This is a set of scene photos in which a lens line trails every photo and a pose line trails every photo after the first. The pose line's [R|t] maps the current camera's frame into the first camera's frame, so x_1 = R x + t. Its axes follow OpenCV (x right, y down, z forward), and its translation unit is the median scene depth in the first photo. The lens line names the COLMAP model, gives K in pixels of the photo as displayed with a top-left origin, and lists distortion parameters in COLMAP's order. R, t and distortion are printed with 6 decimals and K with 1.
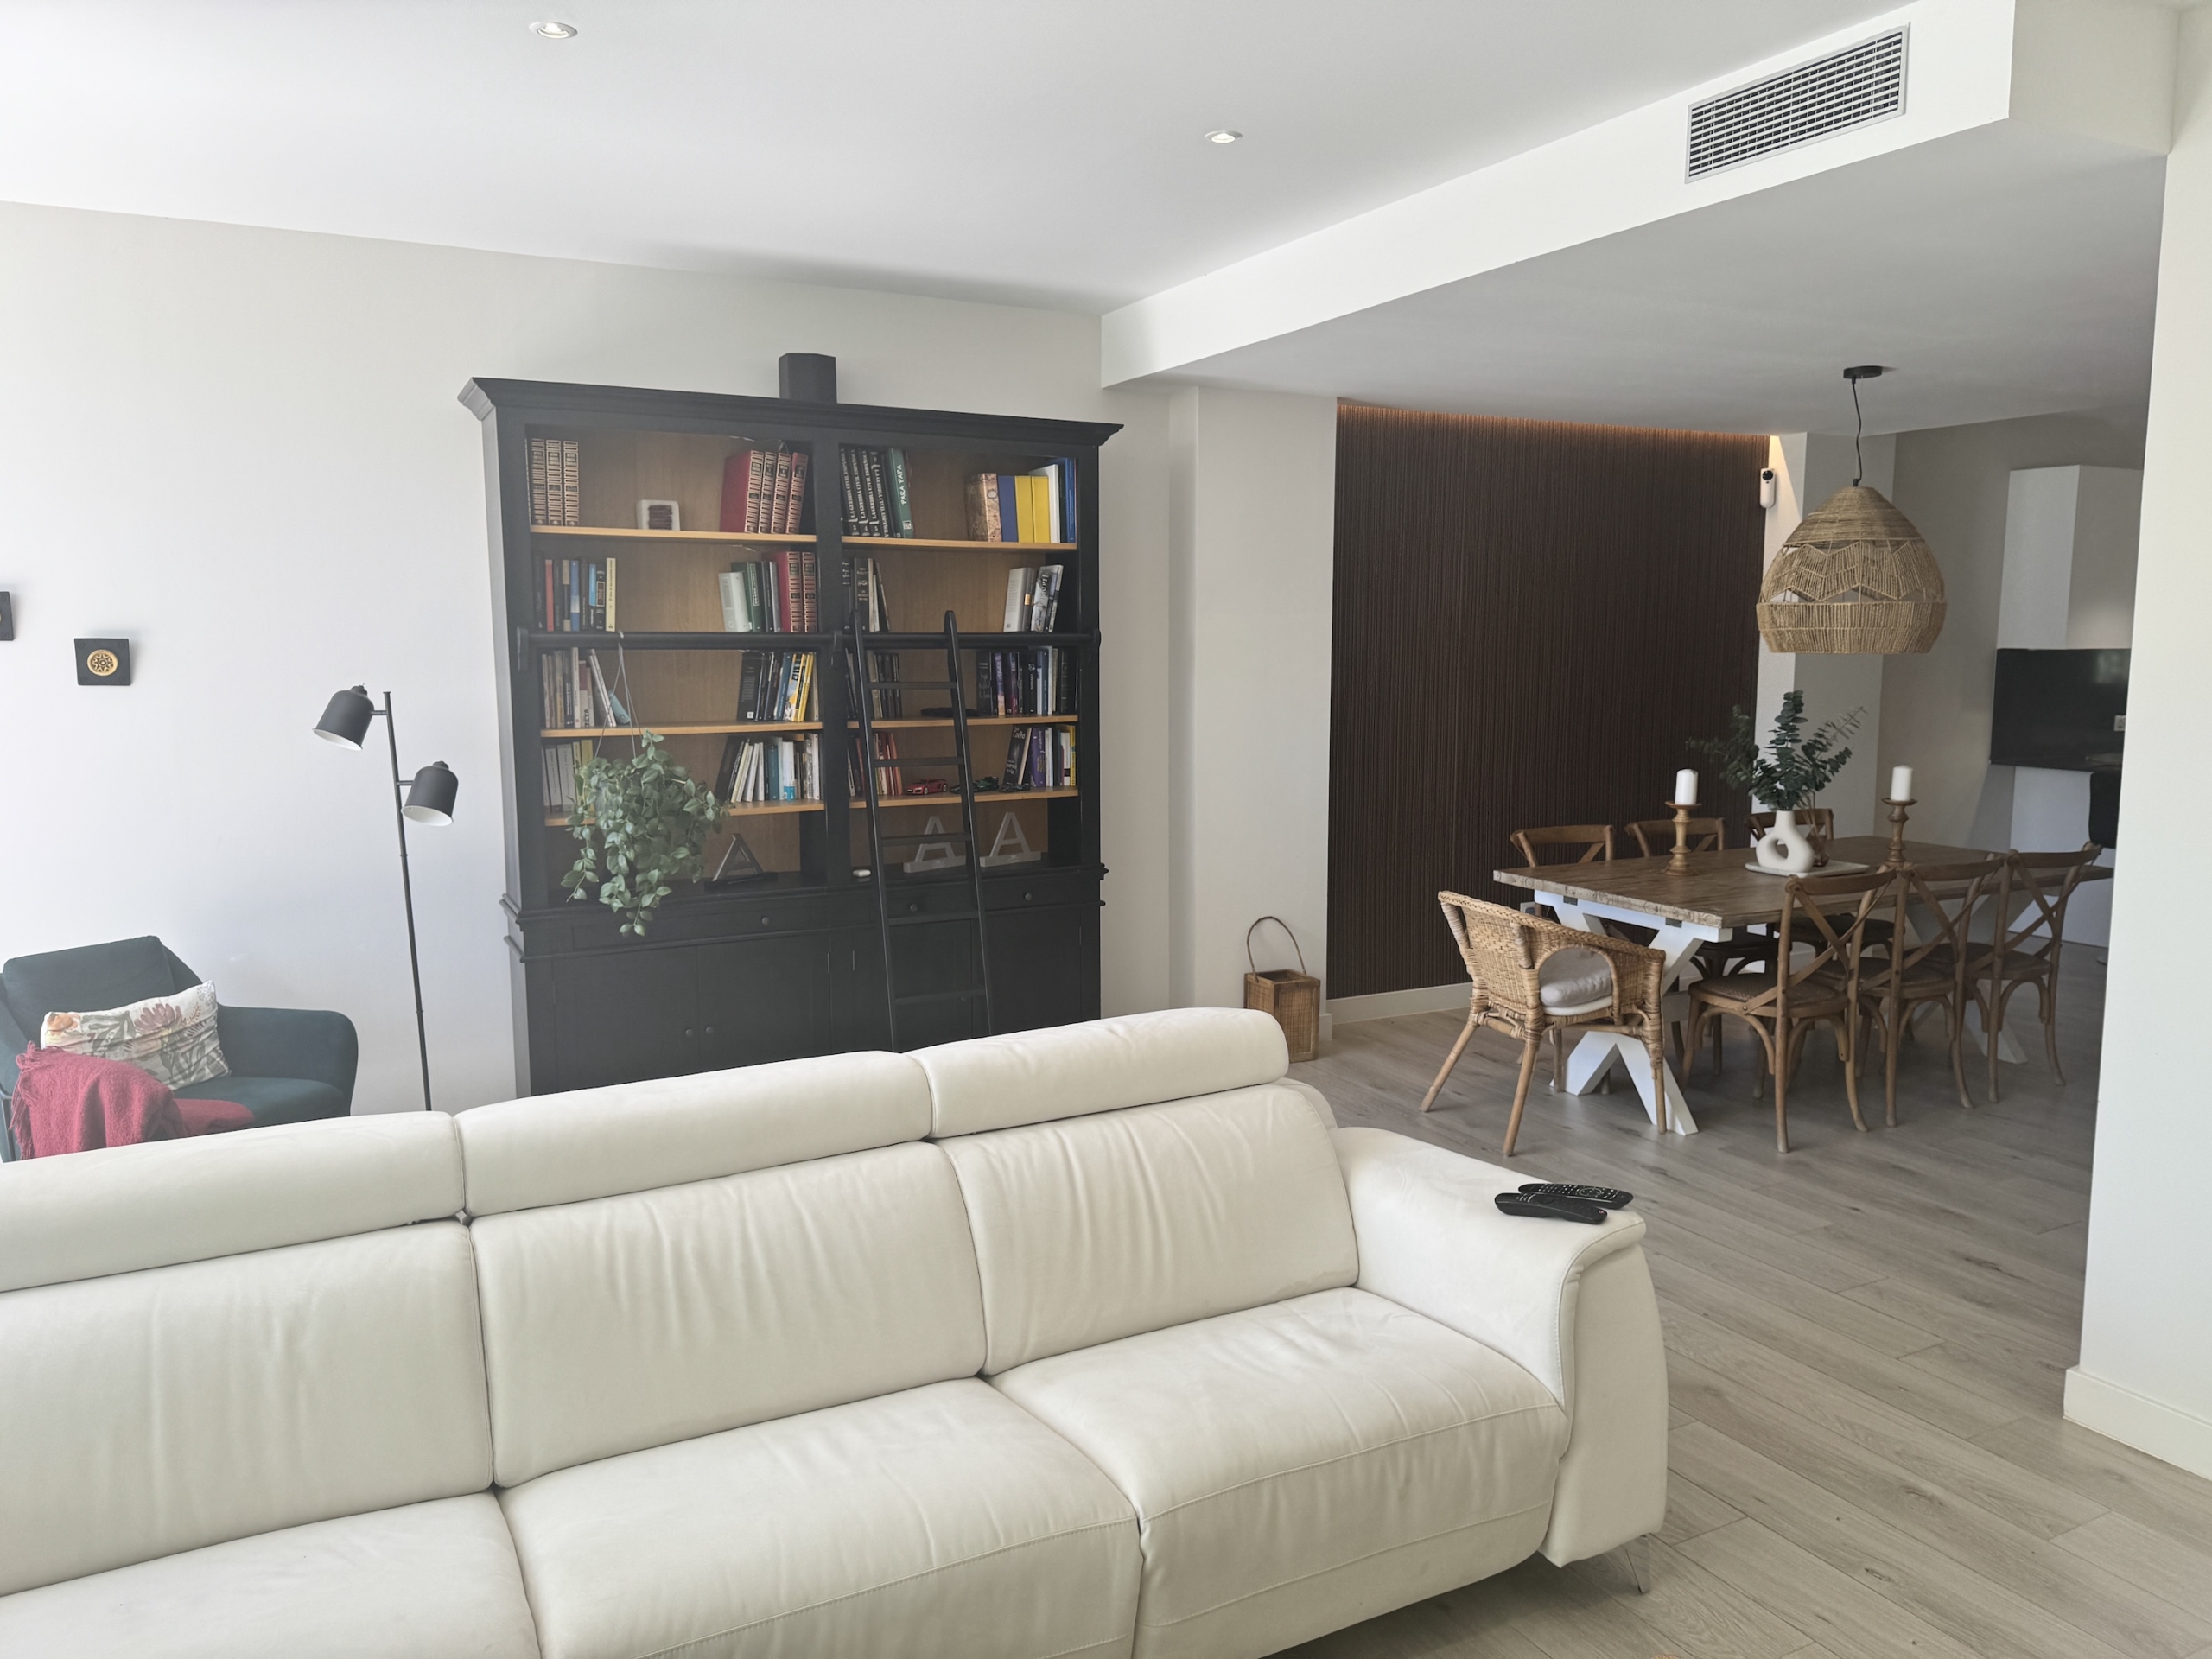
lens RADIAL K [[1575.7, 0, 1104.3], [0, 1575.7, 810.8], [0, 0, 1]] dist [0.021103, -0.022485]
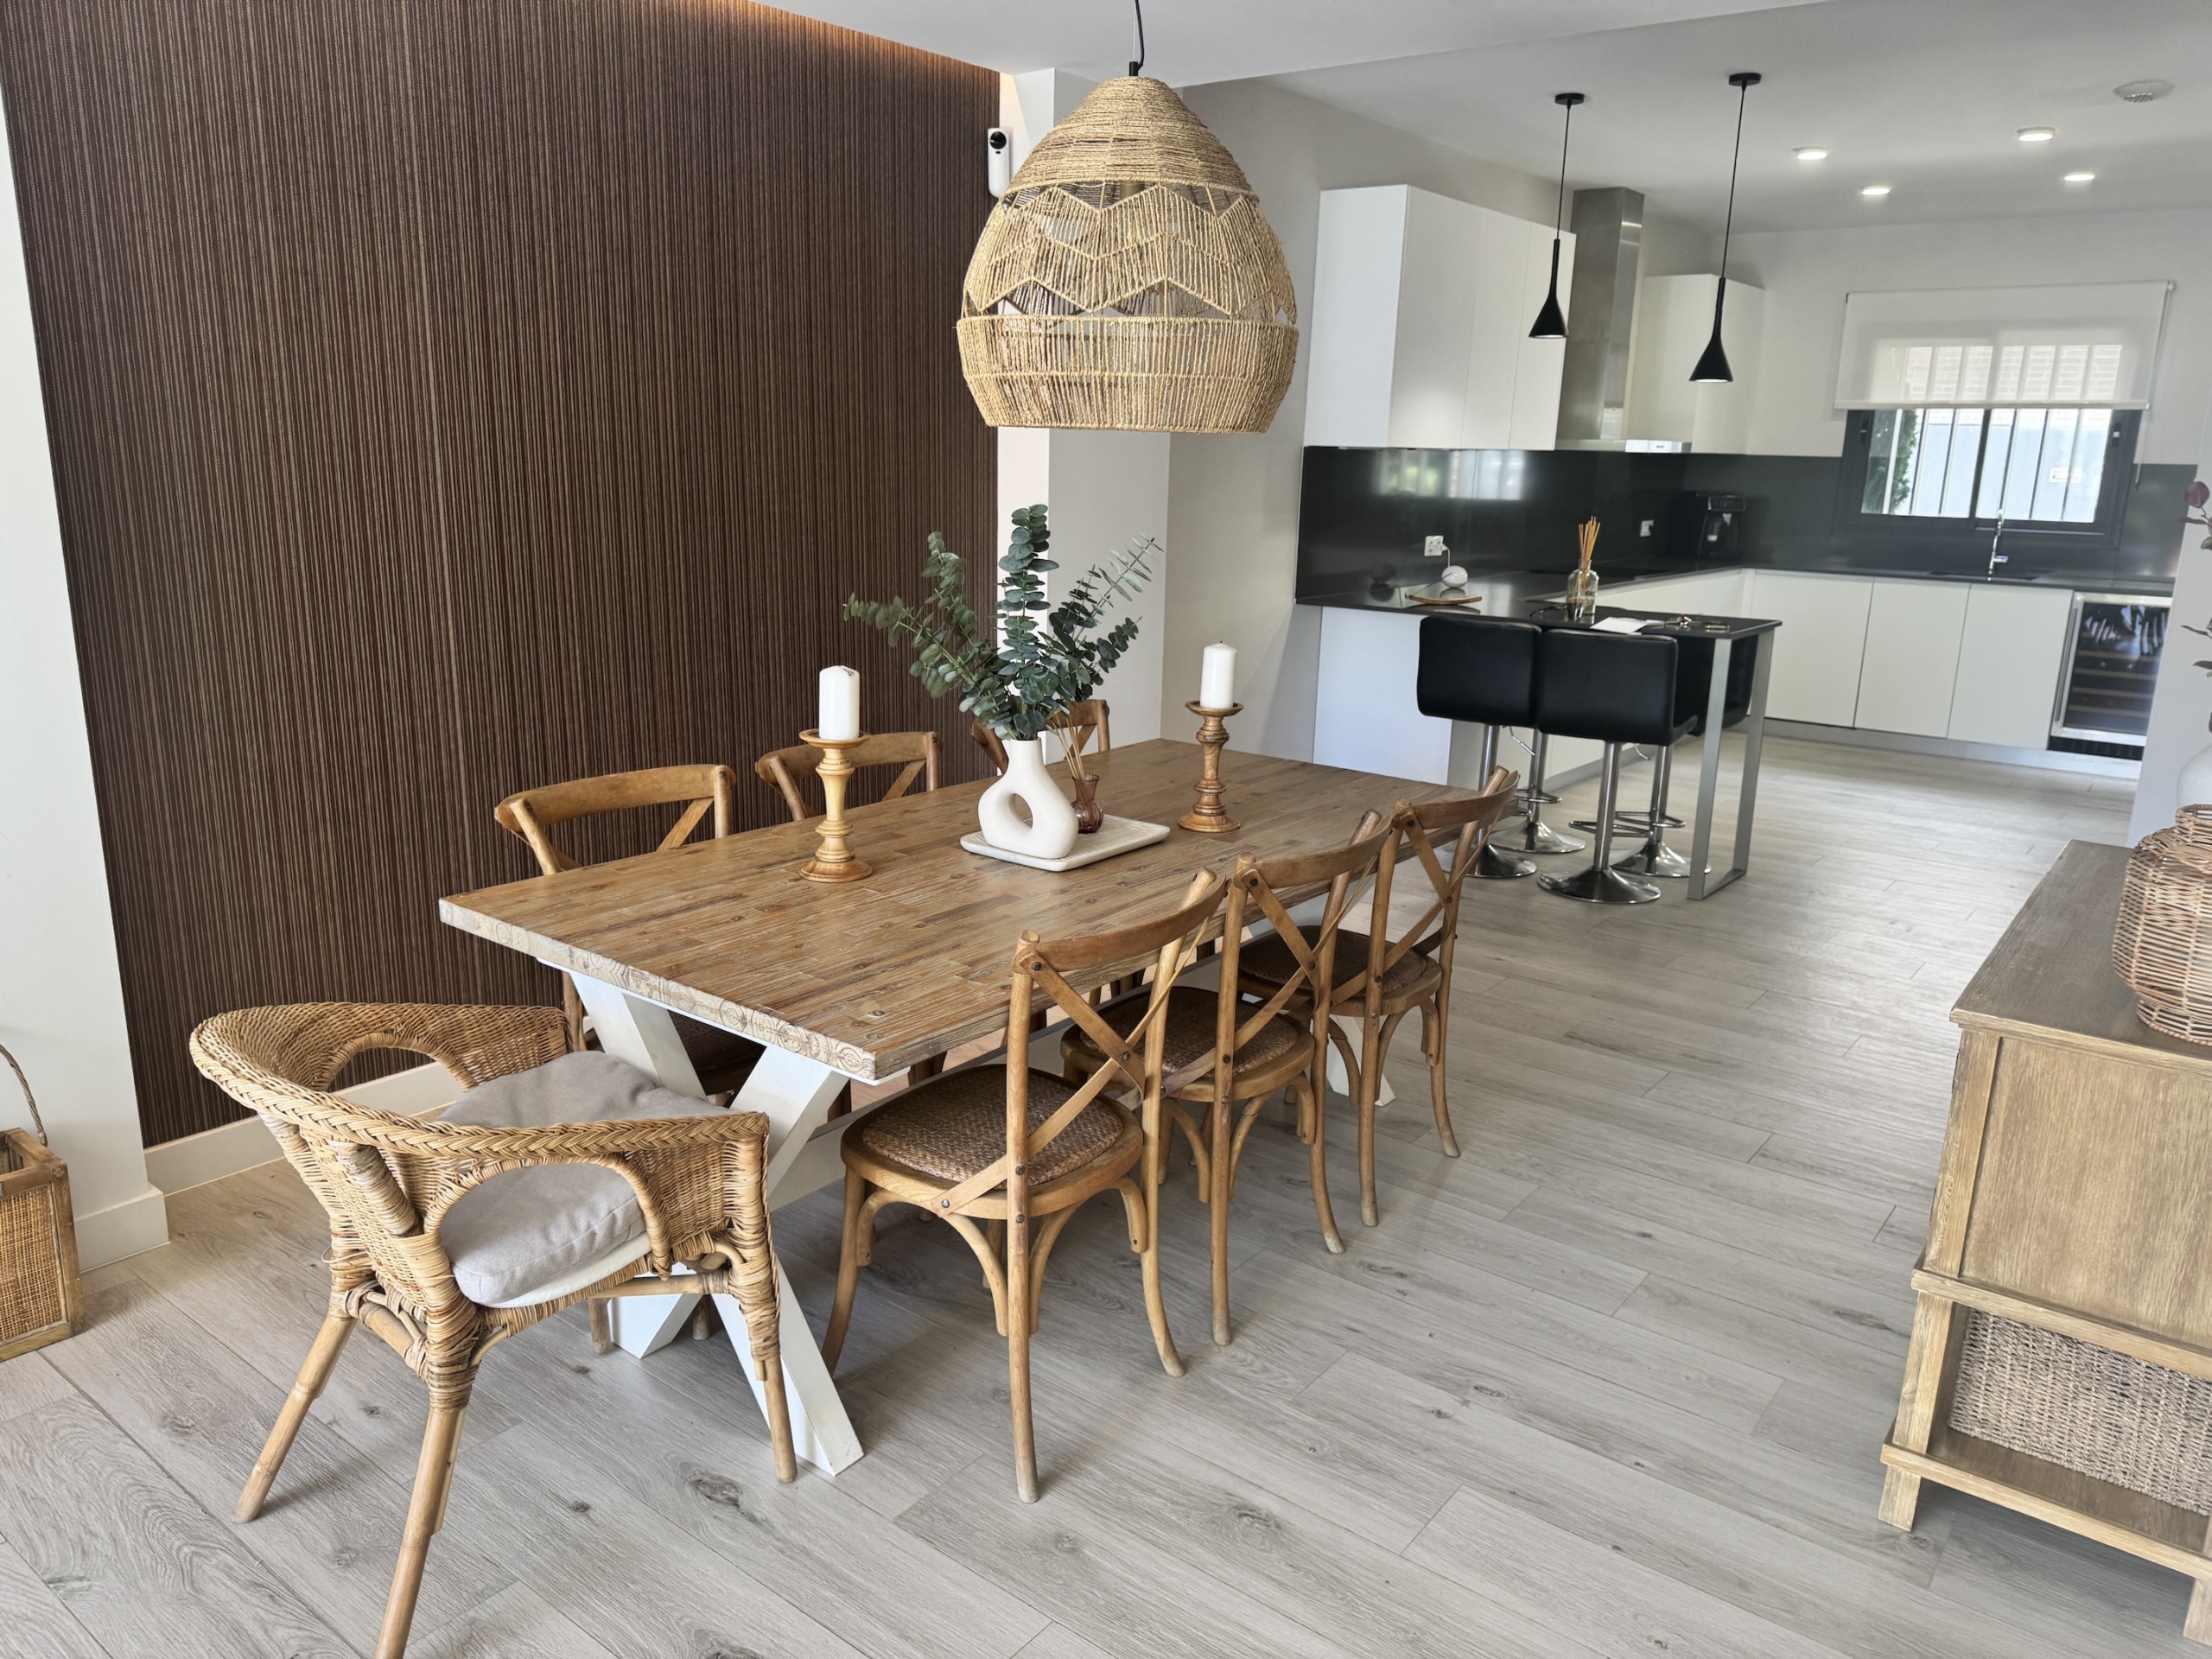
lens RADIAL K [[1575.7, 0, 1095.6], [0, 1575.7, 827.4], [0, 0, 1]] dist [0.021103, -0.022485]
pose [[0.912070, -0.079046, 0.402344, 0.247218], [0.025756, 0.990349, 0.136180, -0.042533], [-0.409225, -0.113843, 0.905303, 0.530928]]
